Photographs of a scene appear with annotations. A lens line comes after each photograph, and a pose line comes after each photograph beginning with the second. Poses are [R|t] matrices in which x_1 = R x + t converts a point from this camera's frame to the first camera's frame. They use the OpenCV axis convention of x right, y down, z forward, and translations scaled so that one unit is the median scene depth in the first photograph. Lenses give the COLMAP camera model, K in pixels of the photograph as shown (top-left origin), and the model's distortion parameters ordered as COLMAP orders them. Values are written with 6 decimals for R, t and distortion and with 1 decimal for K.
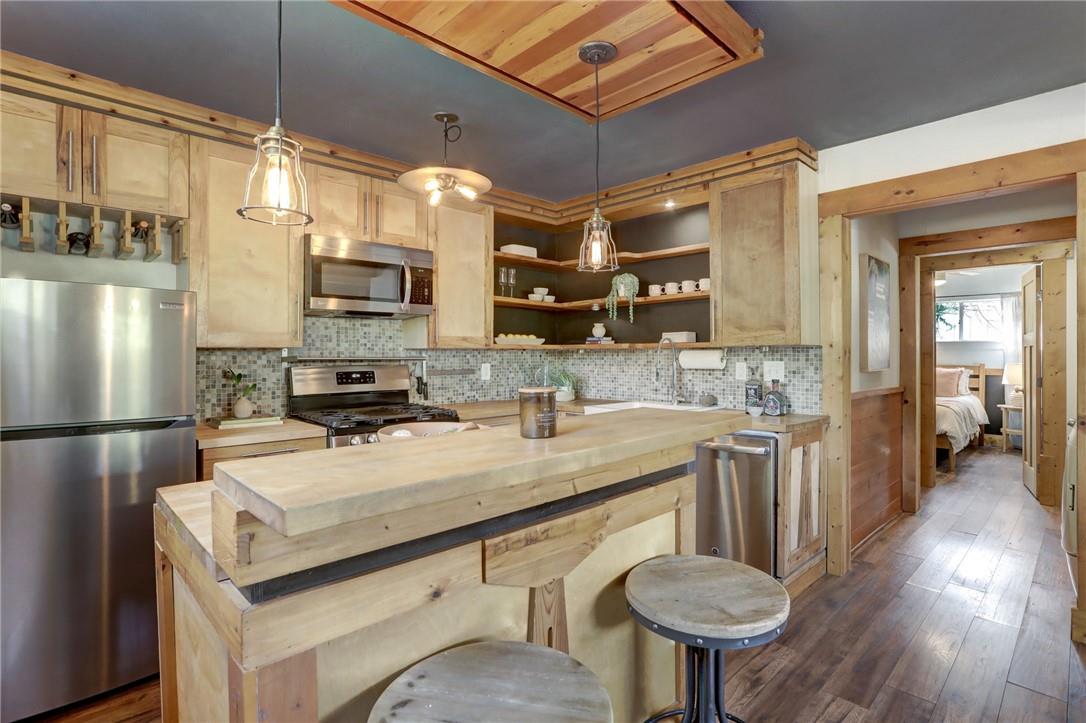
lens RADIAL K [[535.2, 0, 540.4], [0, 535.2, 353.9], [0, 0, 1]] dist [-0.034174, 0.001147]
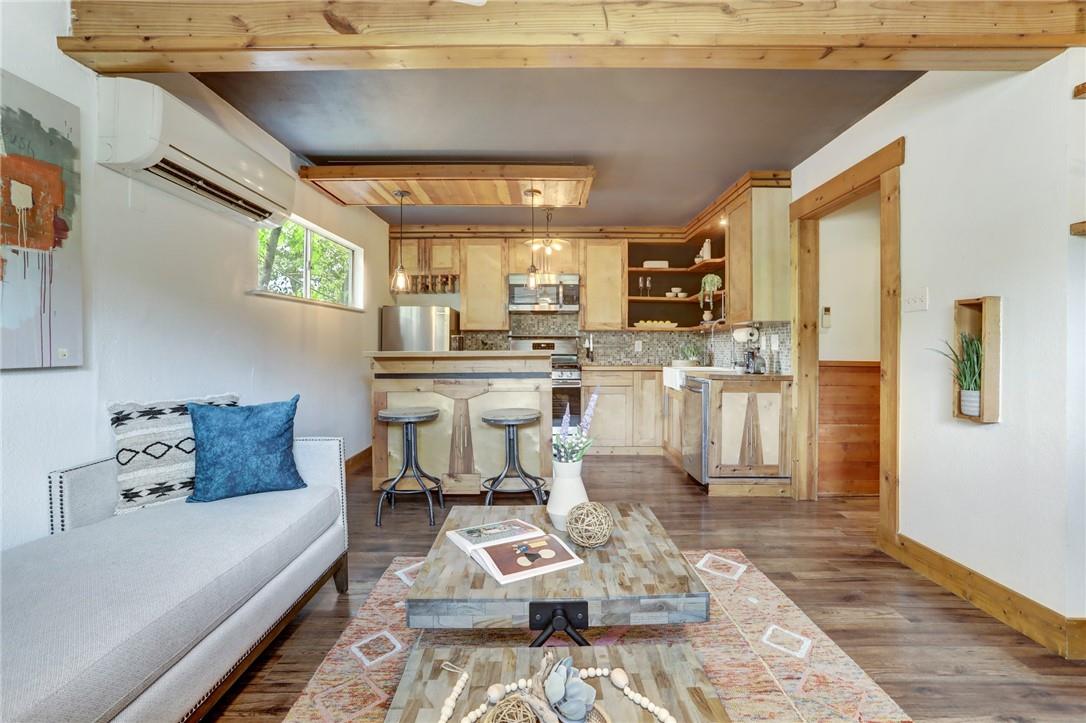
lens RADIAL K [[517.7, 0, 543.2], [0, 517.7, 347.7], [0, 0, 1]] dist [-0.064764, 0.030293]
pose [[0.721764, 0.003428, -0.692131, 0.857153], [-0.003988, 0.999992, 0.000795, 0.045602], [0.692128, 0.002186, 0.721772, -0.286485]]
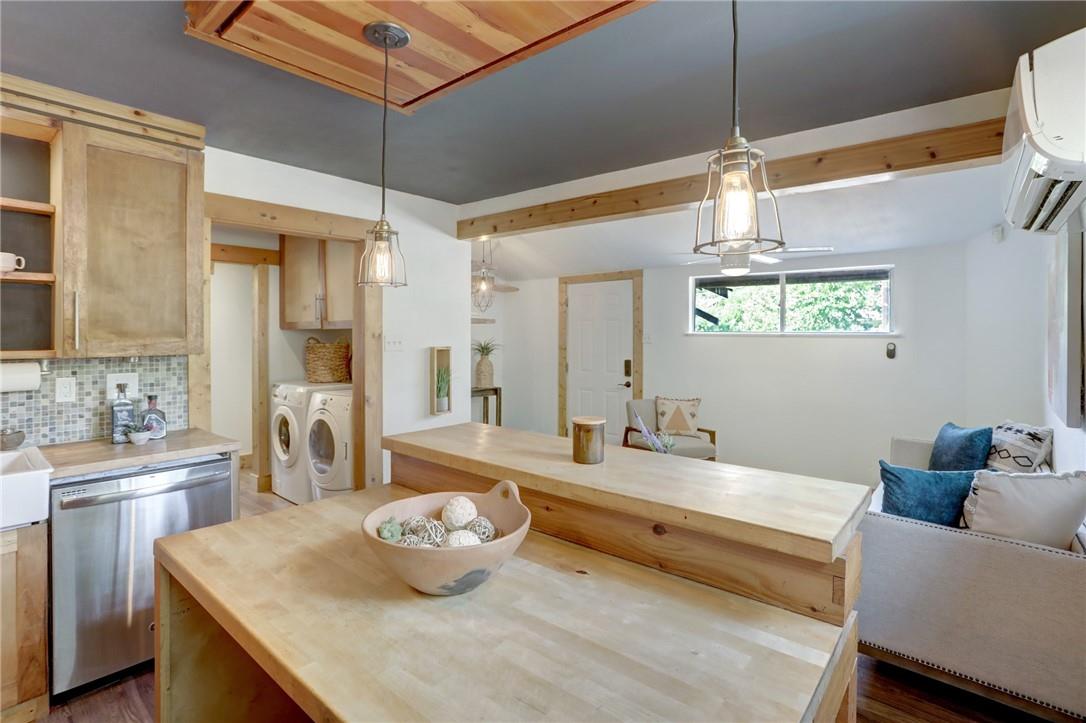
lens RADIAL K [[530.4, 0, 537.3], [0, 530.4, 331.9], [0, 0, 1]] dist [-0.054563, 0.026773]
pose [[-0.098059, 0.008309, 0.995146, -0.385314], [0.002404, 0.999964, -0.008112, -0.039102], [-0.995178, 0.001597, -0.098075, 0.429265]]
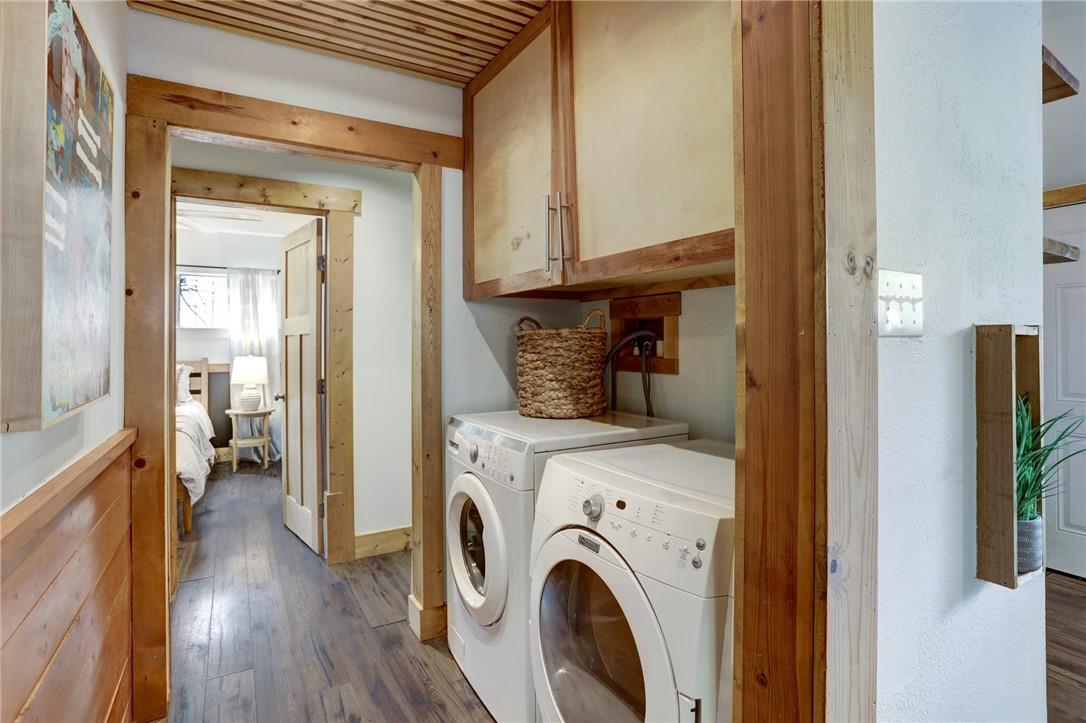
lens RADIAL K [[530.4, 0, 537.3], [0, 530.4, 331.9], [0, 0, 1]] dist [-0.054563, 0.026773]
pose [[0.228833, 0.016223, 0.973330, 0.448943], [0.003669, 0.999840, -0.017527, -0.007068], [-0.973459, 0.007582, 0.228737, 0.733608]]
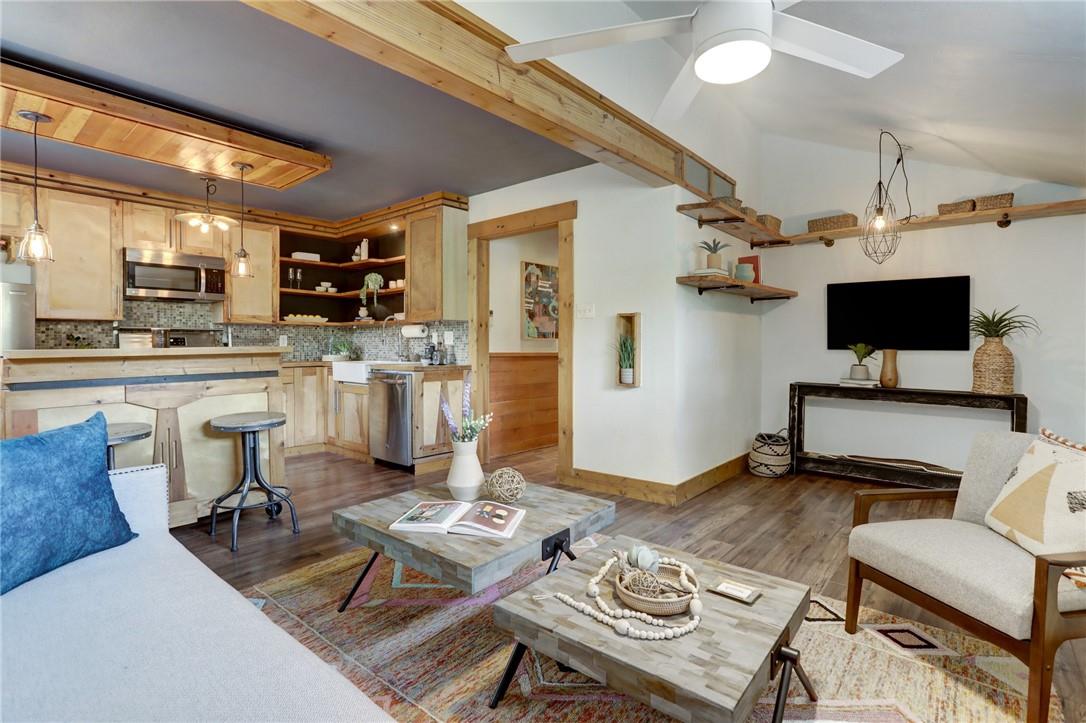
lens RADIAL K [[527.1, 0, 541.1], [0, 527.1, 346.6], [0, 0, 1]] dist [-0.067210, 0.034841]
pose [[0.994811, 0.001063, 0.101731, 0.525548], [-0.001751, 0.999976, 0.006668, 0.045239], [-0.101721, -0.006812, 0.994790, -0.526049]]
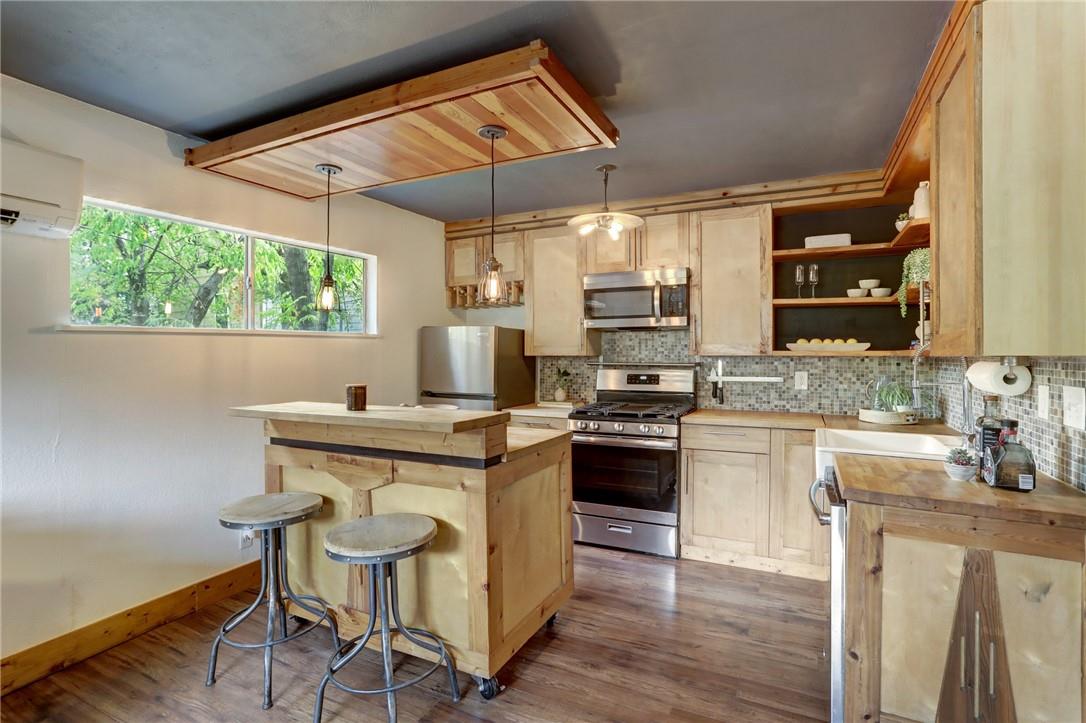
lens RADIAL K [[519.6, 0, 546.0], [0, 519.6, 354.3], [0, 0, 1]] dist [-0.064081, 0.033248]
pose [[0.341494, 0.004199, -0.939874, 0.681683], [-0.001240, 0.999991, 0.004017, -0.017240], [0.939883, -0.000206, 0.341497, 0.355696]]
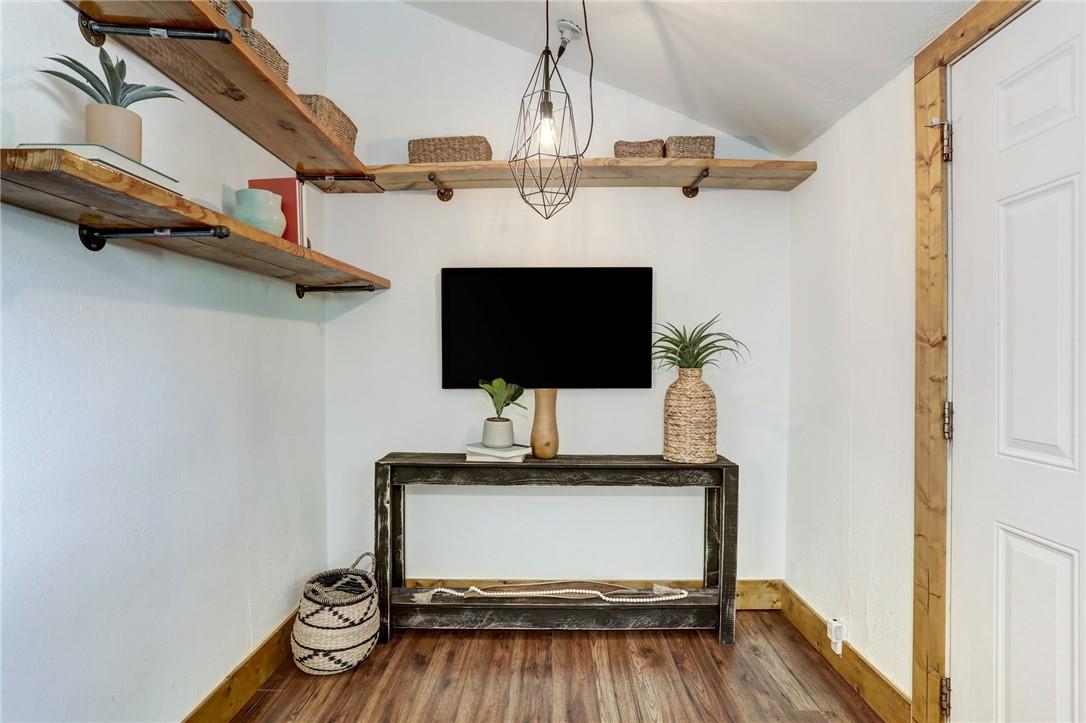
lens RADIAL K [[574.8, 0, 543.0], [0, 574.8, 361.5], [0, 0, 1]] dist [-0.039638, 0.000276]
pose [[0.699601, -0.007484, 0.714494, 0.912640], [0.003463, 0.999969, 0.007083, 0.017306], [-0.714525, -0.002480, 0.699606, 0.053547]]
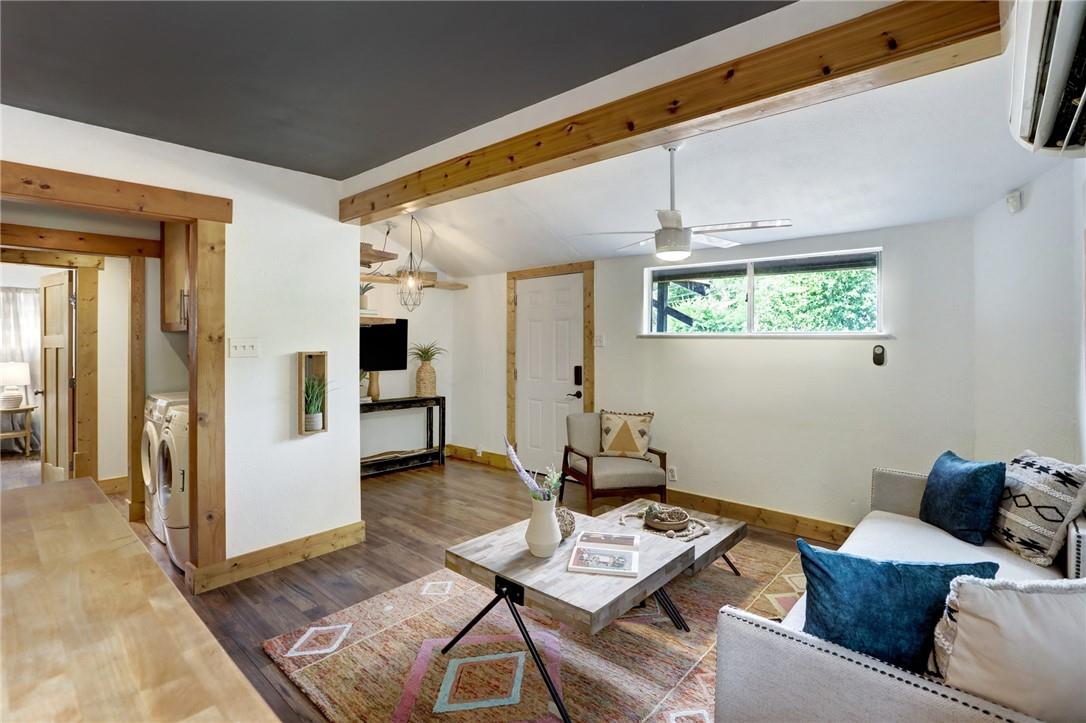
lens RADIAL K [[528.1, 0, 538.1], [0, 528.1, 334.4], [0, 0, 1]] dist [-0.051372, 0.025677]
pose [[-0.065494, 0.011014, 0.997792, -0.173891], [0.005307, 0.999929, -0.010689, -0.035308], [-0.997839, 0.004595, -0.065548, 0.177961]]
